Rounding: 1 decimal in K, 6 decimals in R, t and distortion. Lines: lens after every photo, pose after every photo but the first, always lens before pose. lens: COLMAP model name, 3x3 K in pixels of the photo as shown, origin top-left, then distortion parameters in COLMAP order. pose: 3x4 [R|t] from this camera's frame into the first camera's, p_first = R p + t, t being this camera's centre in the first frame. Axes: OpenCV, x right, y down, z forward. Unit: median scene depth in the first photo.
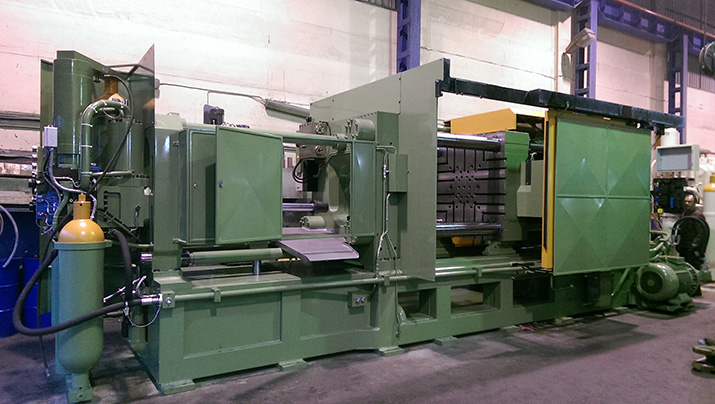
lens RADIAL K [[505.7, 0, 357.5], [0, 505.7, 202.0], [0, 0, 1]] dist [0.029137, -0.001508]
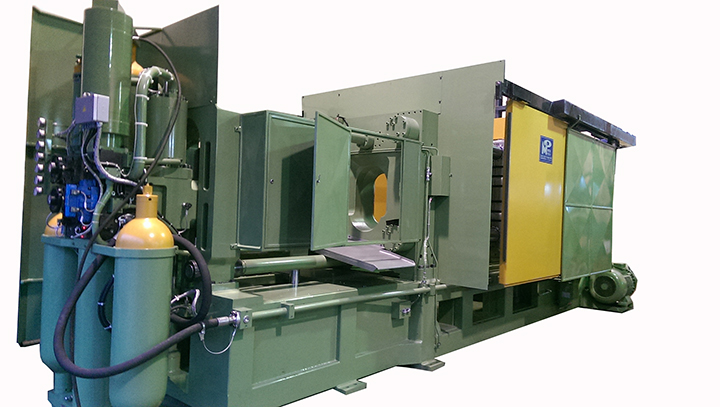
lens RADIAL K [[509.2, 0, 360.0], [0, 509.2, 203.5], [0, 0, 1]] dist [0.029137, -0.001508]
pose [[0.961187, 0.026963, 0.274577, -0.344742], [-0.024178, 0.999616, -0.013522, 0.011513], [-0.274836, 0.006359, 0.961470, 0.128417]]
